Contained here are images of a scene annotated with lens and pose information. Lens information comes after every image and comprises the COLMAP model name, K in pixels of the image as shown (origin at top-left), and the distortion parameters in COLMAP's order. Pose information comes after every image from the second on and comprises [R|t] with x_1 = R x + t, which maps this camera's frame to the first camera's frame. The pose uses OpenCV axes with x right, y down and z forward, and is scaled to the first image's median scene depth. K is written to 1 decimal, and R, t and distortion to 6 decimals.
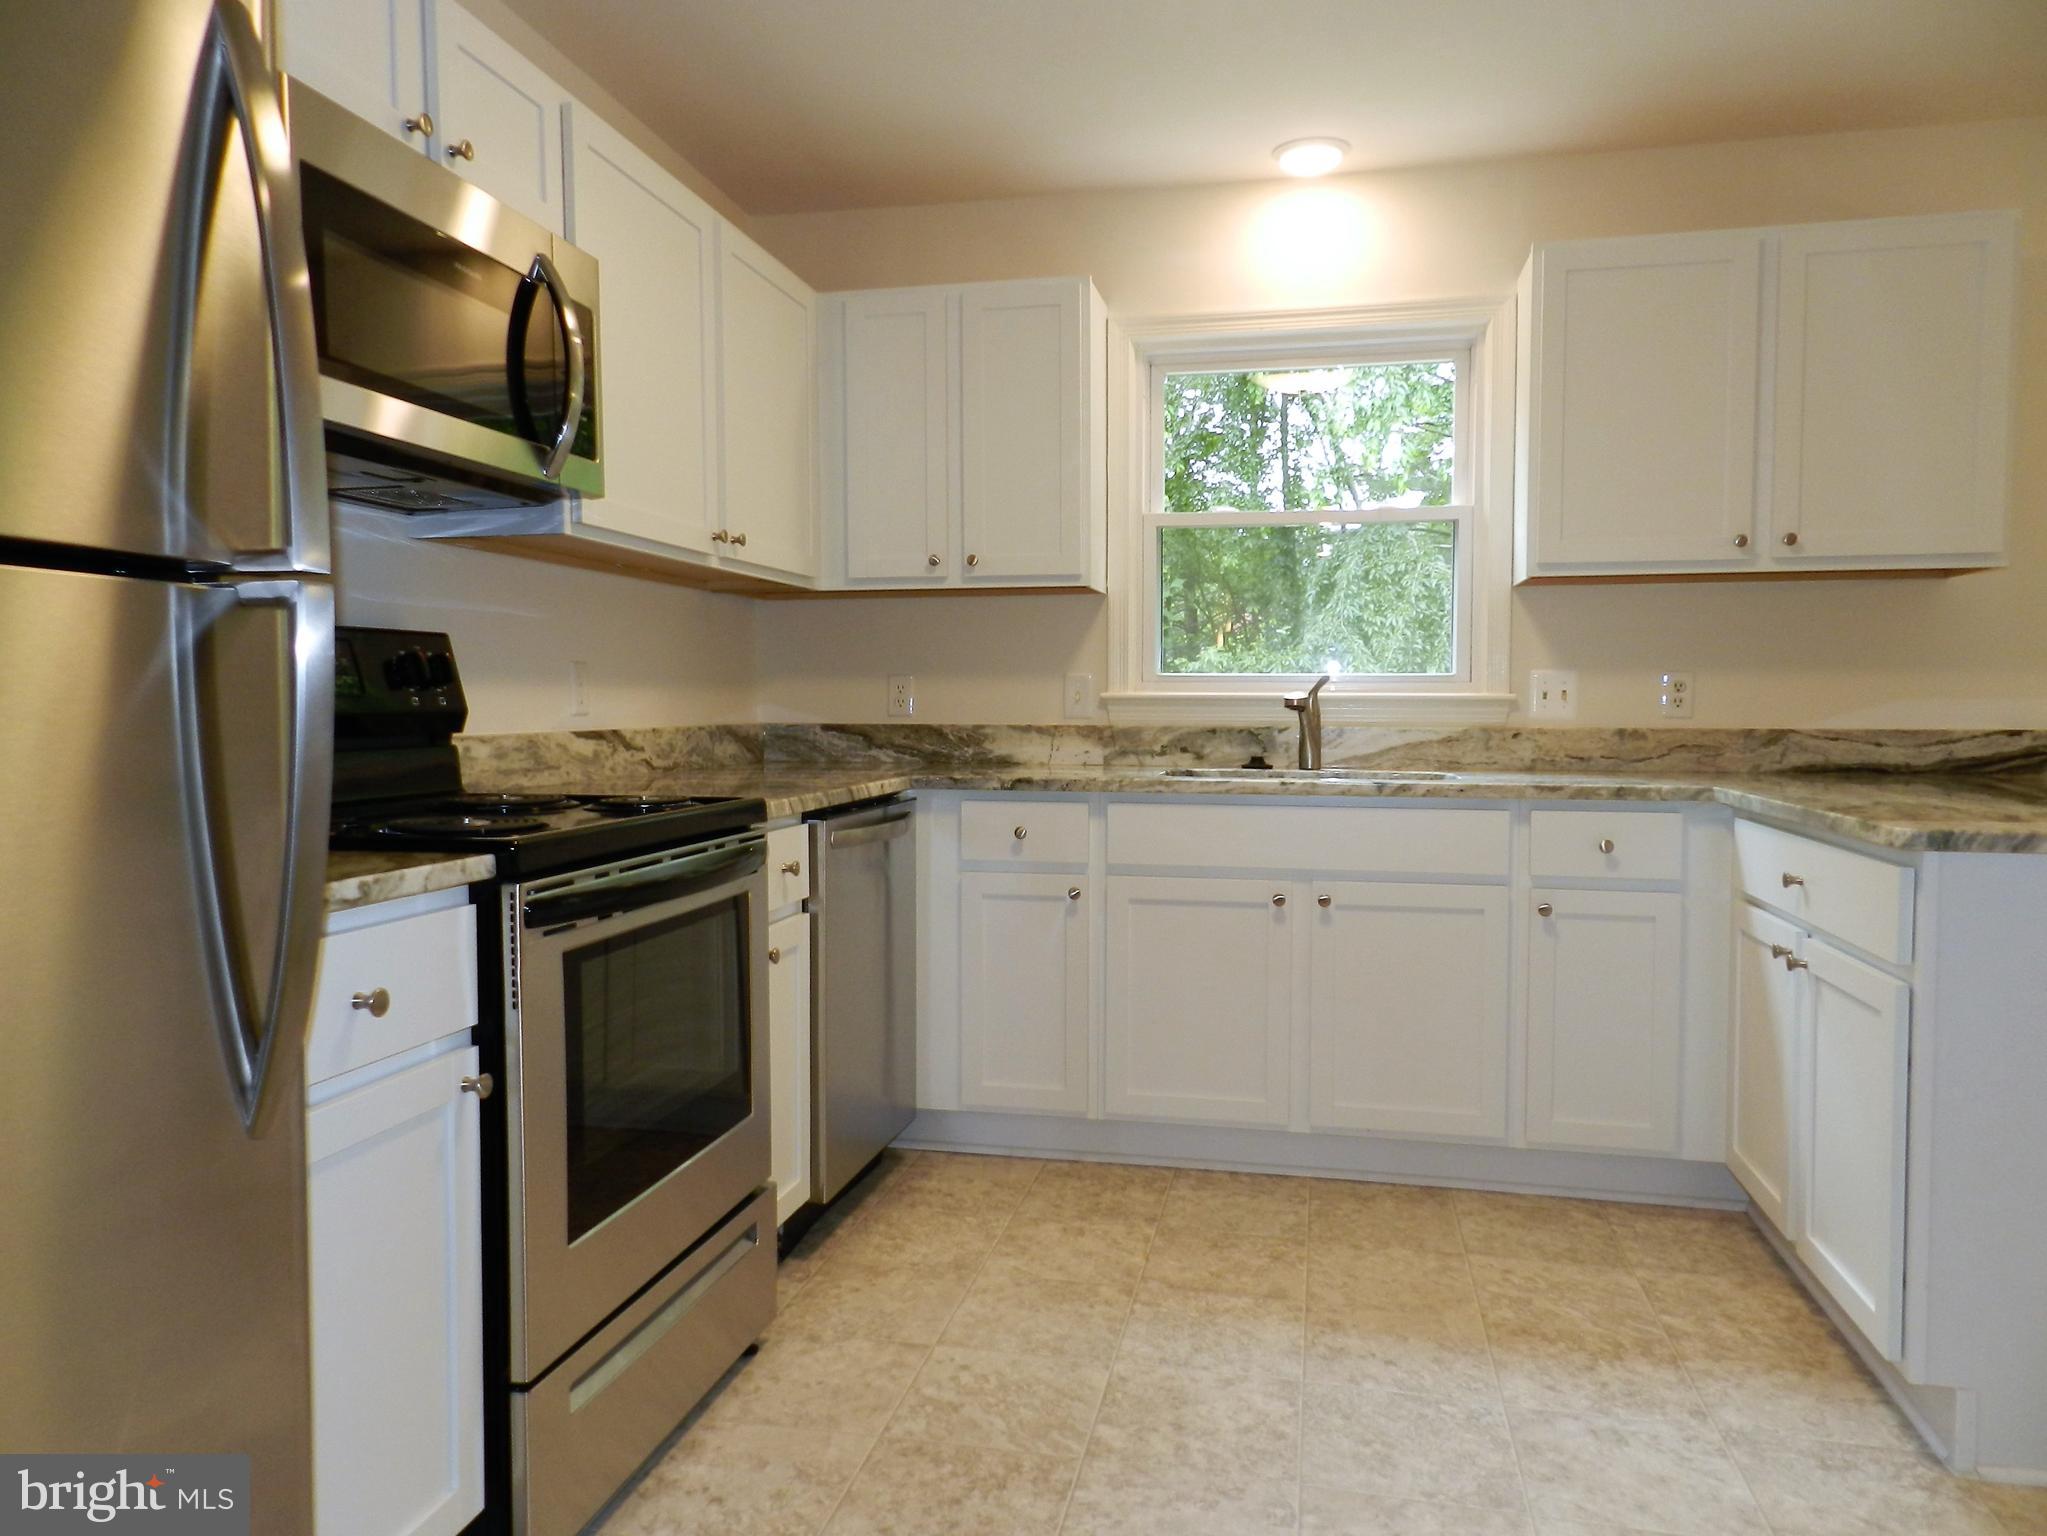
lens RADIAL K [[1380.4, 0, 1044.5], [0, 1380.4, 756.5], [0, 0, 1]] dist [0.021854, -0.008746]
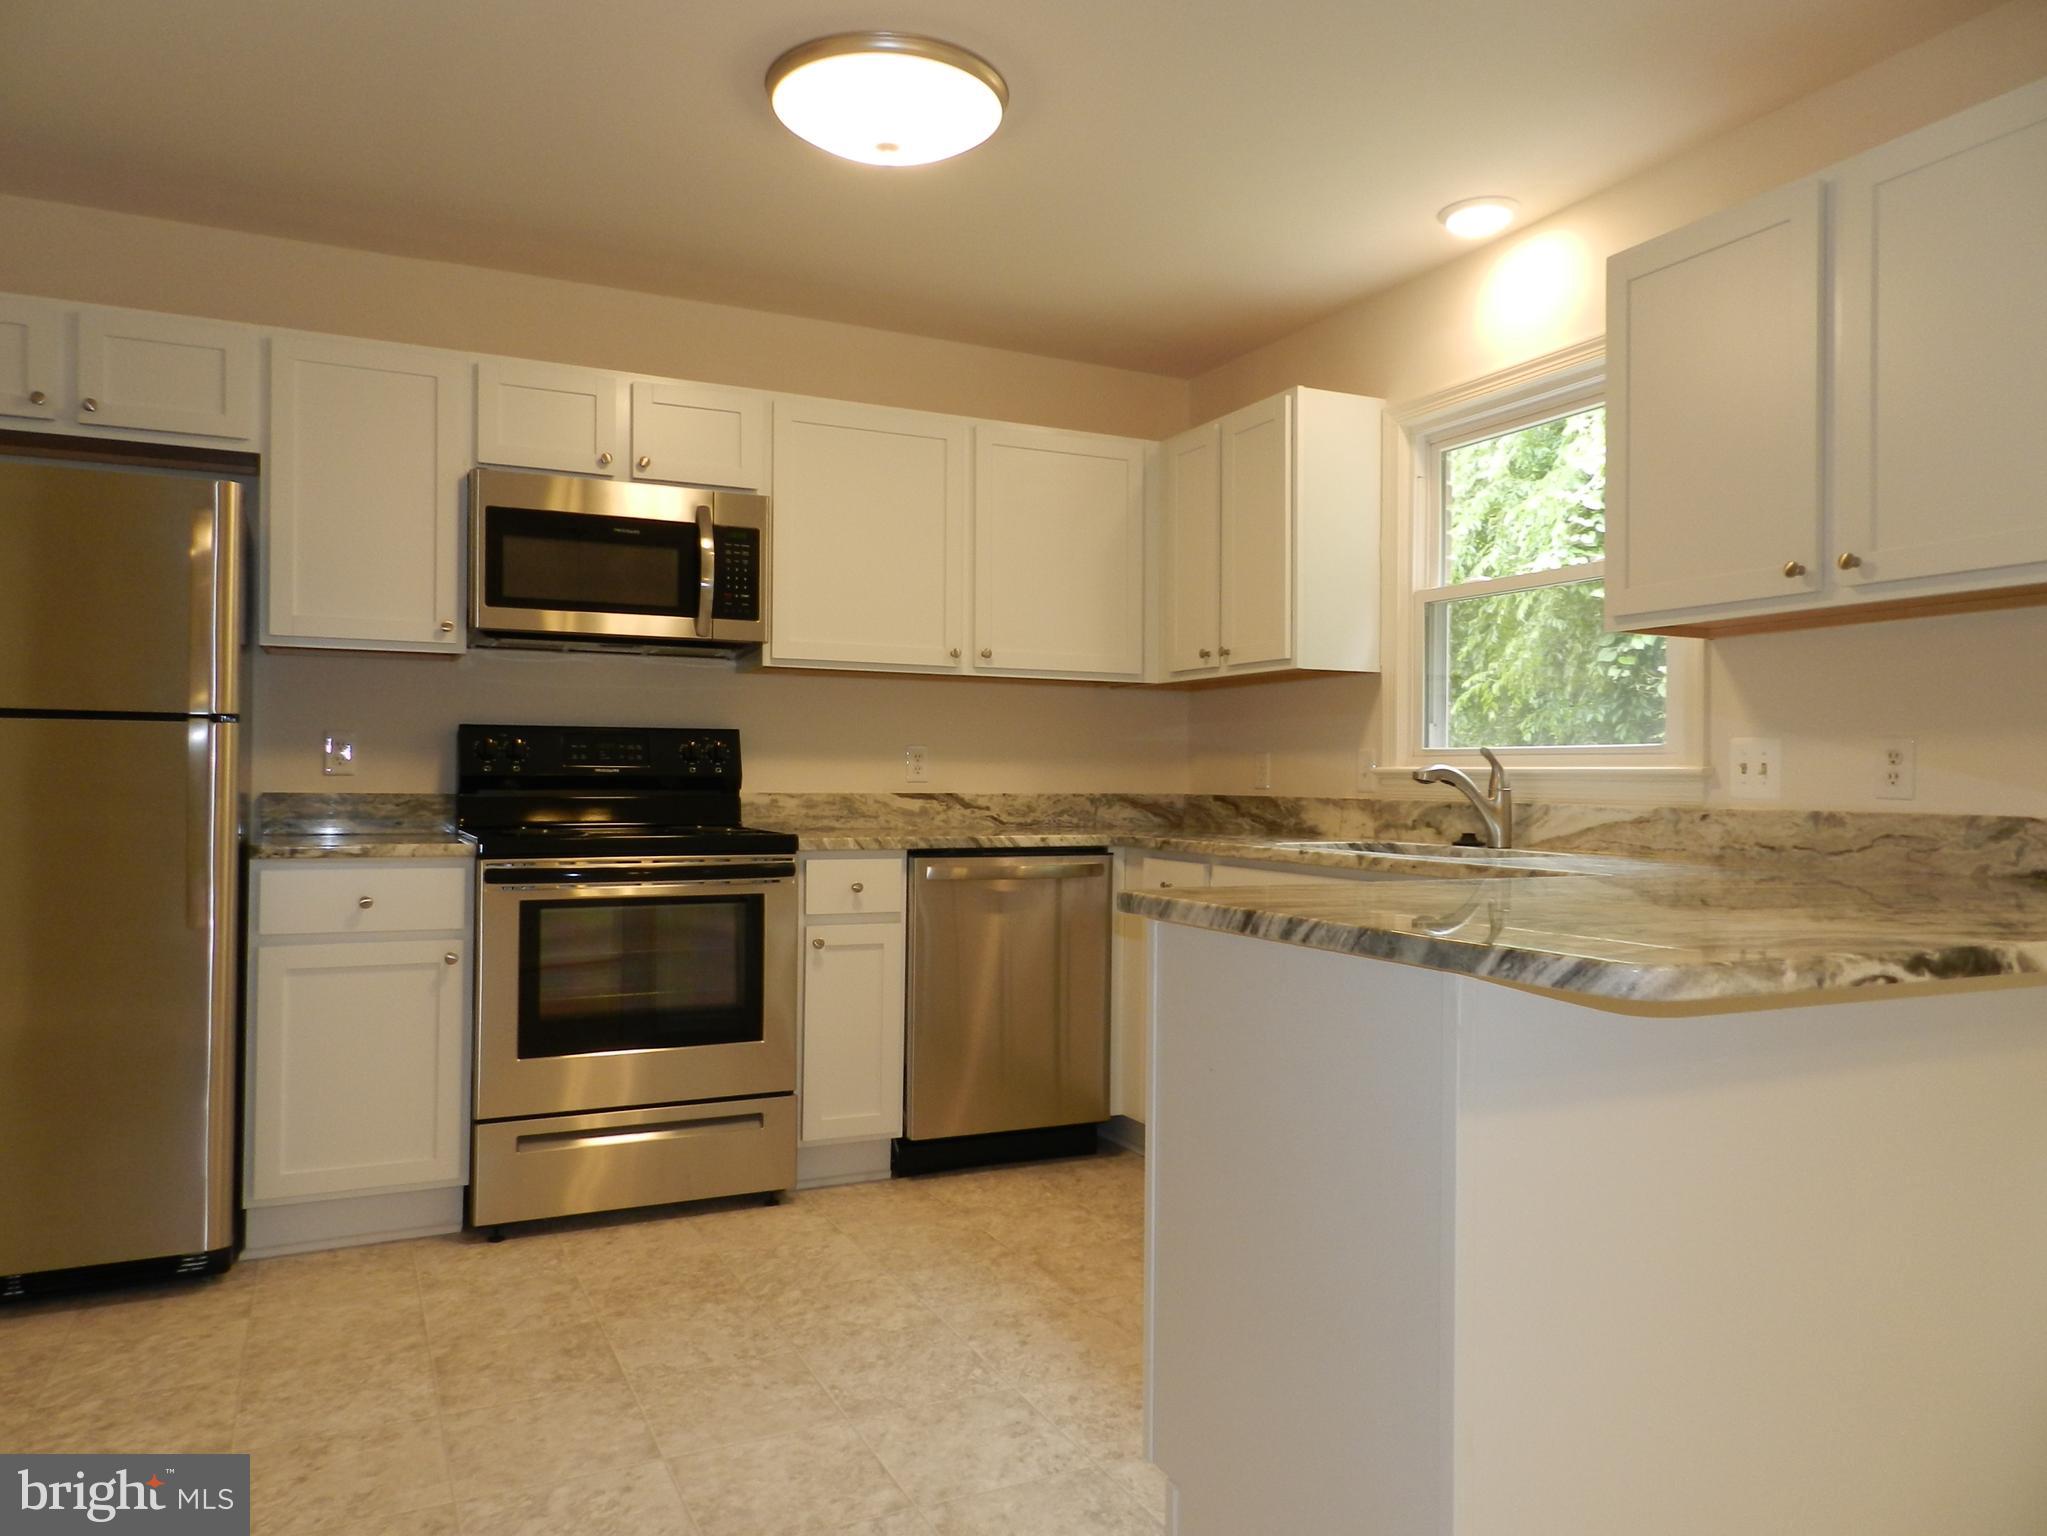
lens RADIAL K [[1380.4, 0, 1037.8], [0, 1380.4, 773.9], [0, 0, 1]] dist [0.021854, -0.008746]
pose [[0.635864, 0.001808, -0.771799, 0.803453], [-0.039005, 0.998795, -0.029795, -0.000750], [0.770815, 0.049050, 0.635168, 0.178883]]
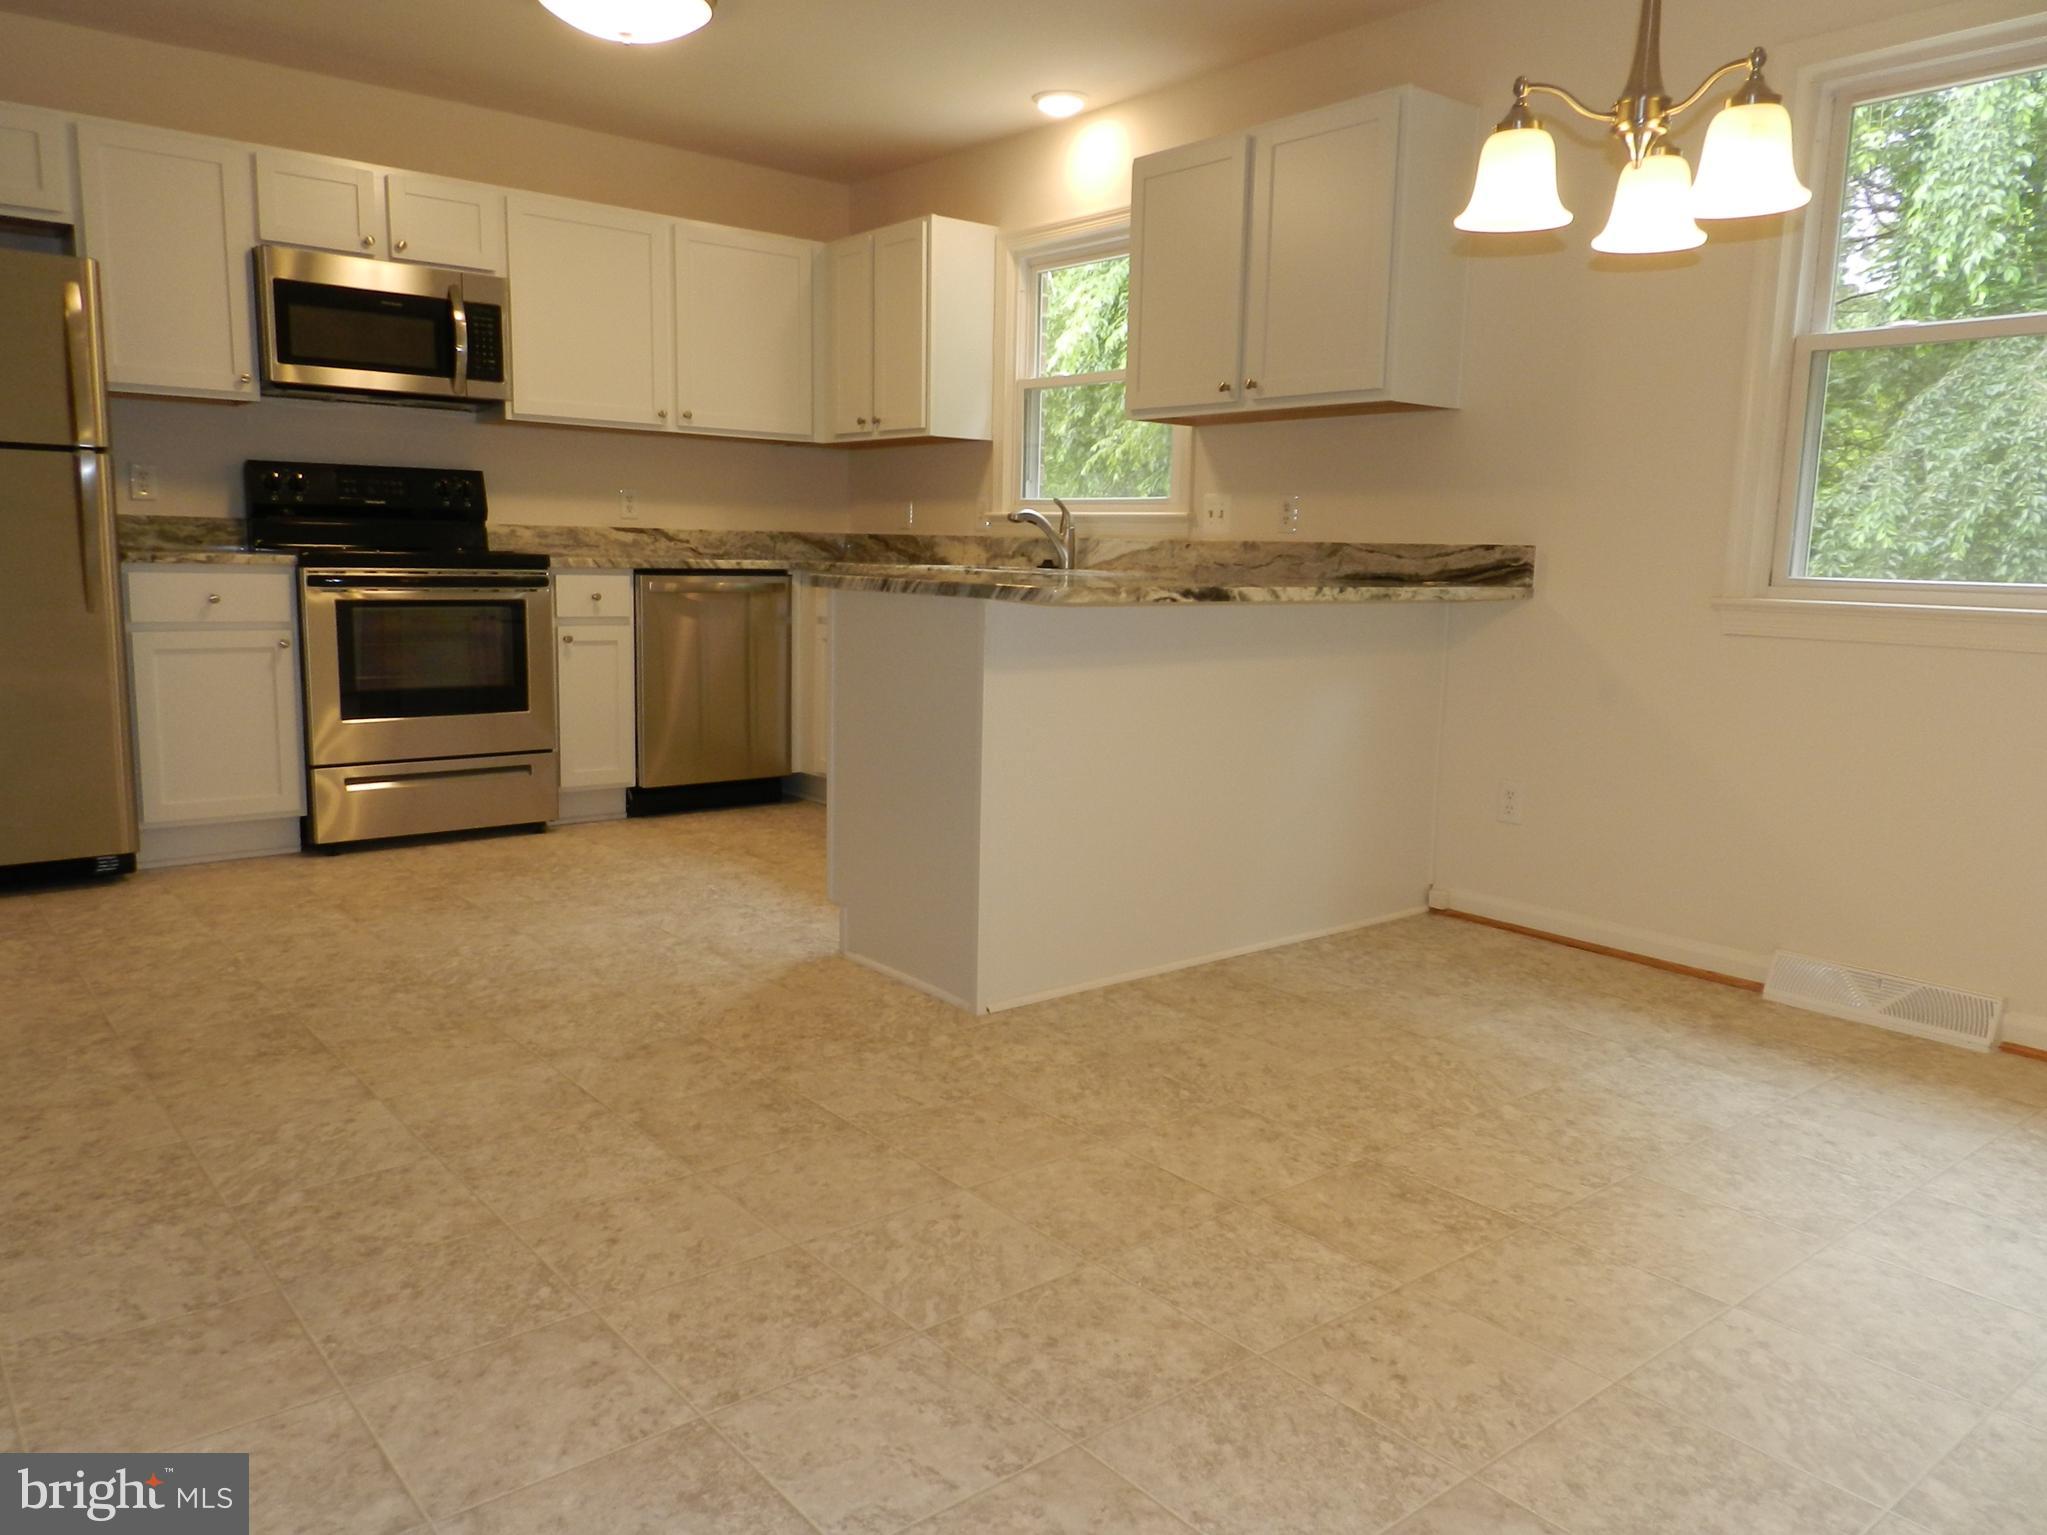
lens RADIAL K [[1380.4, 0, 1022.3], [0, 1380.4, 756.2], [0, 0, 1]] dist [0.021854, -0.008746]
pose [[0.797560, 0.109305, -0.593254, 1.094978], [-0.046329, 0.991641, 0.120423, 0.033385], [0.601458, -0.068560, 0.795957, -0.125079]]
